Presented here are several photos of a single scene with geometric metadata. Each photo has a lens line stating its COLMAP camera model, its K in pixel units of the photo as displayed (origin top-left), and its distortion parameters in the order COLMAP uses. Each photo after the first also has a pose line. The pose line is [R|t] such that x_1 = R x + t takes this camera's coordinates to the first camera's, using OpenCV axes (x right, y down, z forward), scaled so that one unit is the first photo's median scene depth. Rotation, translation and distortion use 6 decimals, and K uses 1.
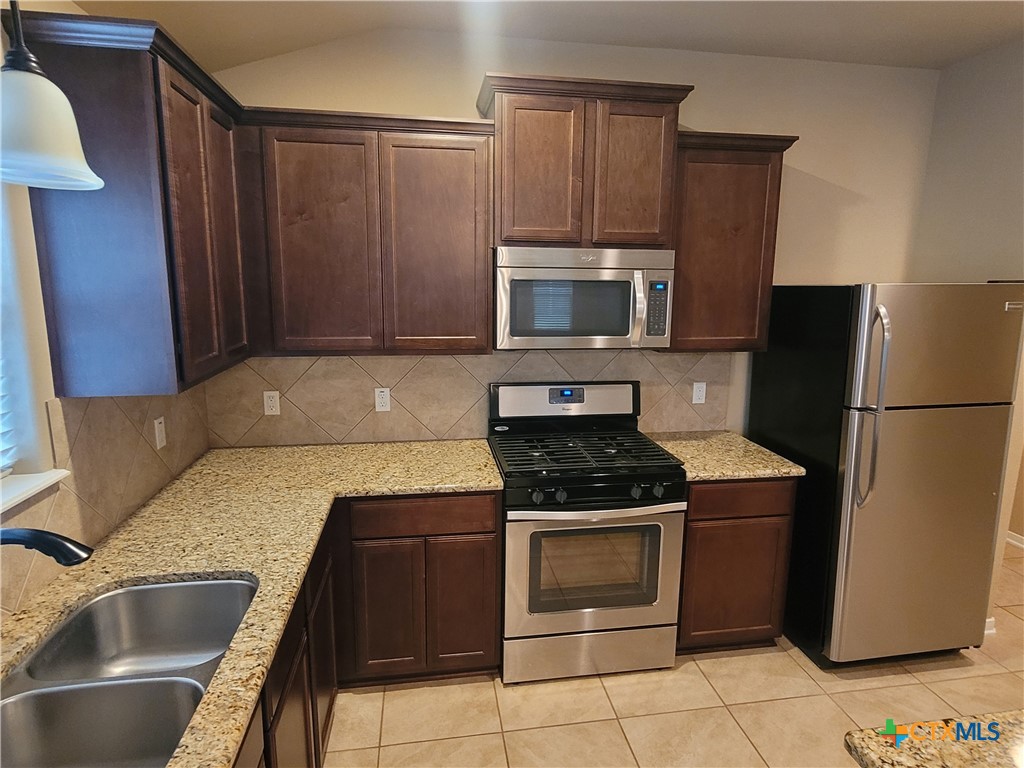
lens RADIAL K [[574.6, 0, 512.7], [0, 574.6, 377.0], [0, 0, 1]] dist [-0.003051, 0.000067]
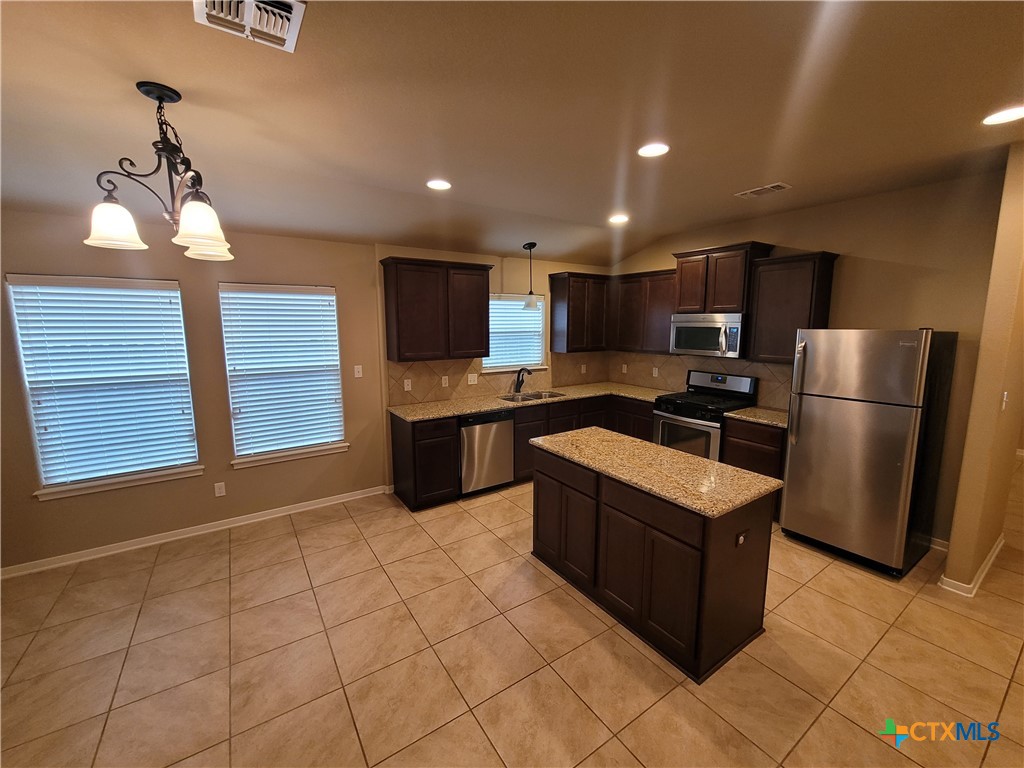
lens RADIAL K [[418.8, 0, 519.4], [0, 418.8, 377.6], [0, 0, 1]] dist [-0.003353, 0.000125]
pose [[0.431549, 0.112780, -0.895012, 1.406284], [-0.153531, 0.986861, 0.050326, 0.073459], [0.888928, 0.115694, 0.443195, -0.450091]]
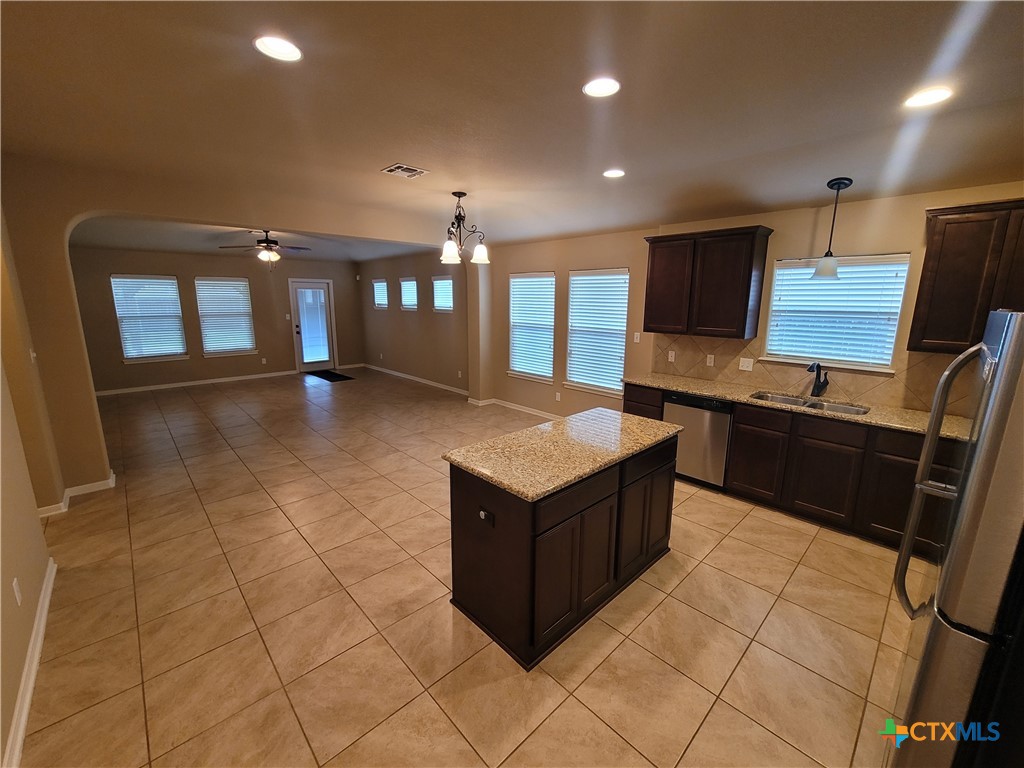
lens RADIAL K [[418.8, 0, 518.2], [0, 418.8, 379.1], [0, 0, 1]] dist [-0.003353, 0.000125]
pose [[-0.817239, 0.094529, -0.568494, 1.261424], [-0.116564, 0.938954, 0.323696, -0.168966], [0.564388, 0.330803, -0.756330, 1.002090]]
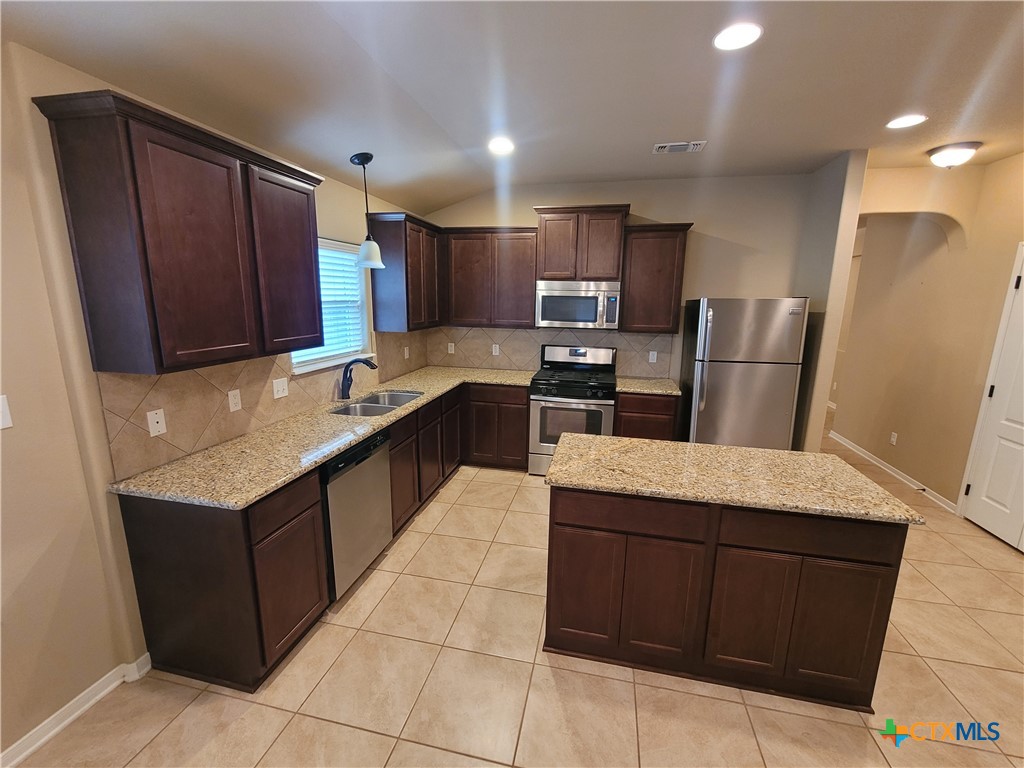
lens RADIAL K [[418.8, 0, 519.4], [0, 418.8, 379.2], [0, 0, 1]] dist [-0.003353, 0.000125]
pose [[0.934475, 0.074385, -0.348171, 0.505227], [-0.068689, 0.997225, 0.028693, 0.116836], [0.349339, -0.002897, 0.936992, -0.573130]]
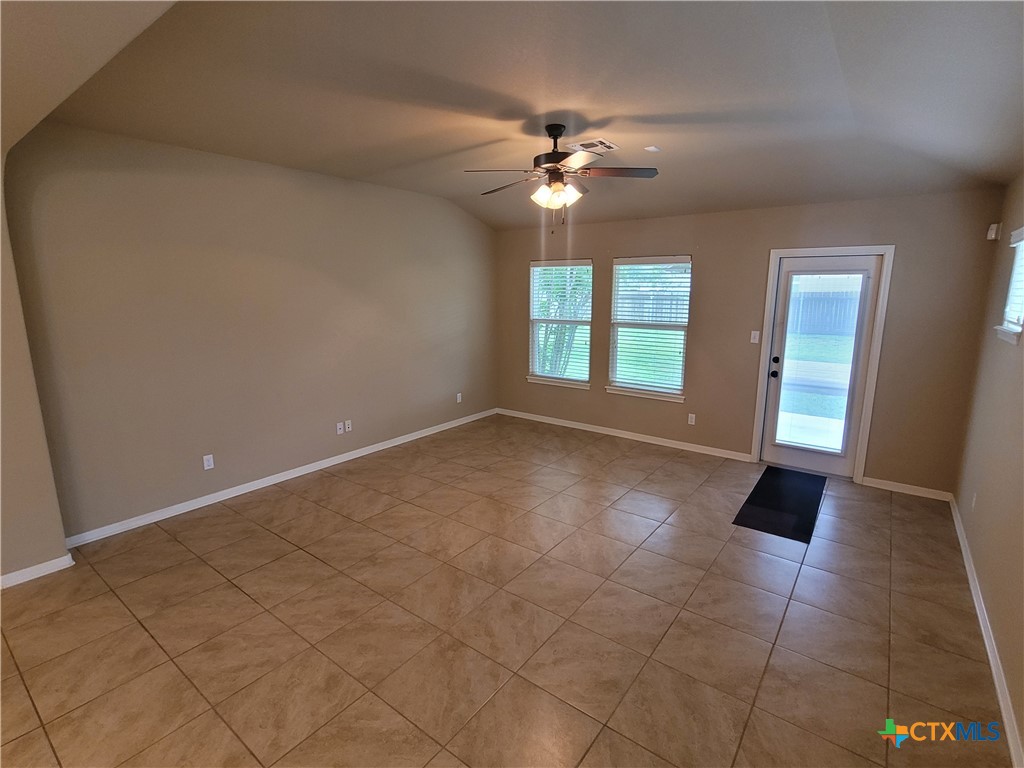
lens RADIAL K [[494.8, 0, 519.8], [0, 494.8, 380.1], [0, 0, 1]] dist [-0.000366, -0.000890]
pose [[-0.696999, -0.142774, 0.702715, -0.003706], [0.117453, 0.944012, 0.308297, 0.202375], [-0.707387, 0.297419, -0.641206, -1.199589]]
